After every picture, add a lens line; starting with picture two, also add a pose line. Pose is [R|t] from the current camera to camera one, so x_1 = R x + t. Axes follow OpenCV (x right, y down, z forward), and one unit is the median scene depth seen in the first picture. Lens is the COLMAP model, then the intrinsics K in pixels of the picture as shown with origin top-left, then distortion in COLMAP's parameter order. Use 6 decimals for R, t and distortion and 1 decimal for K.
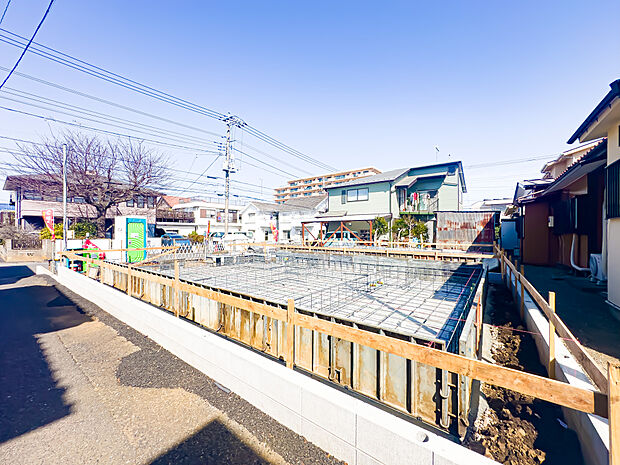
lens RADIAL K [[248.8, 0, 309.5], [0, 248.8, 232.5], [0, 0, 1]] dist [-0.002298, 0.000017]
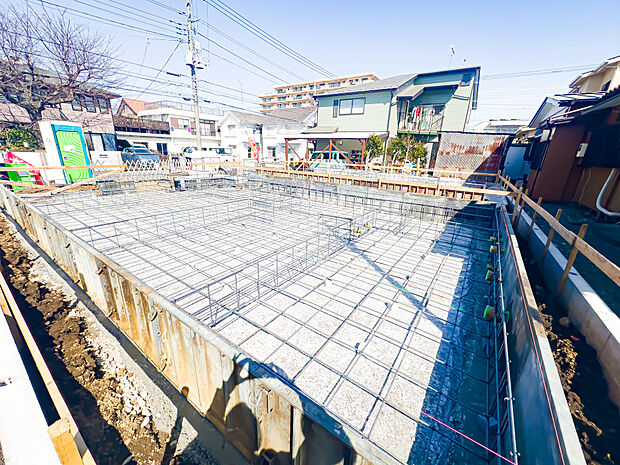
lens RADIAL K [[248.8, 0, 309.9], [0, 248.8, 232.5], [0, 0, 1]] dist [-0.002298, 0.000017]
pose [[0.998576, 0.020220, 0.049366, 0.020234], [-0.034714, 0.948953, 0.313501, -0.005198], [-0.040507, -0.314769, 0.948304, 0.079528]]
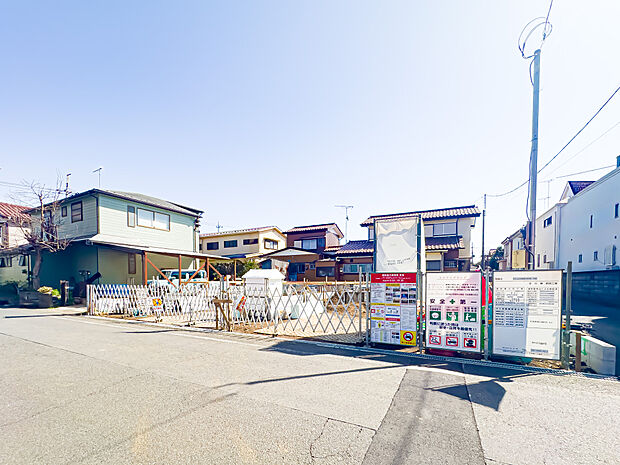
lens RADIAL K [[265.0, 0, 307.7], [0, 265.0, 287.4], [0, 0, 1]] dist [-0.000303, -0.000074]
pose [[-0.157180, -0.029436, 0.987131, -0.753537], [-0.003179, 0.999566, 0.029301, 0.025809], [-0.987565, 0.001467, -0.157205, 0.792960]]
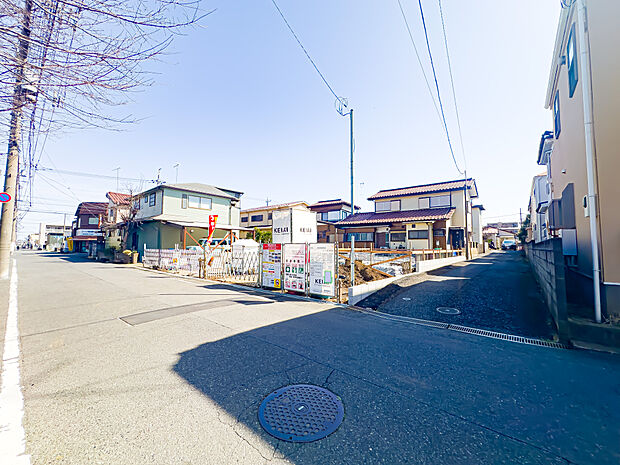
lens RADIAL K [[248.8, 0, 308.3], [0, 248.8, 233.3], [0, 0, 1]] dist [-0.002298, 0.000017]
pose [[0.060227, 0.049019, 0.996980, -0.910958], [-0.009907, 0.998774, -0.048509, 0.021317], [-0.998136, -0.006956, 0.060639, 0.584321]]
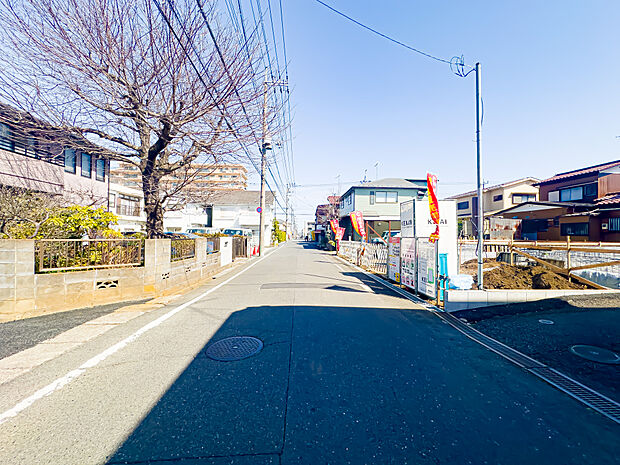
lens RADIAL K [[248.8, 0, 311.0], [0, 248.8, 233.9], [0, 0, 1]] dist [-0.002298, 0.000017]
pose [[0.767649, 0.007745, 0.640824, -0.872401], [-0.008690, 0.999961, -0.001676, 0.015447], [-0.640812, -0.004282, 0.767686, 0.444334]]
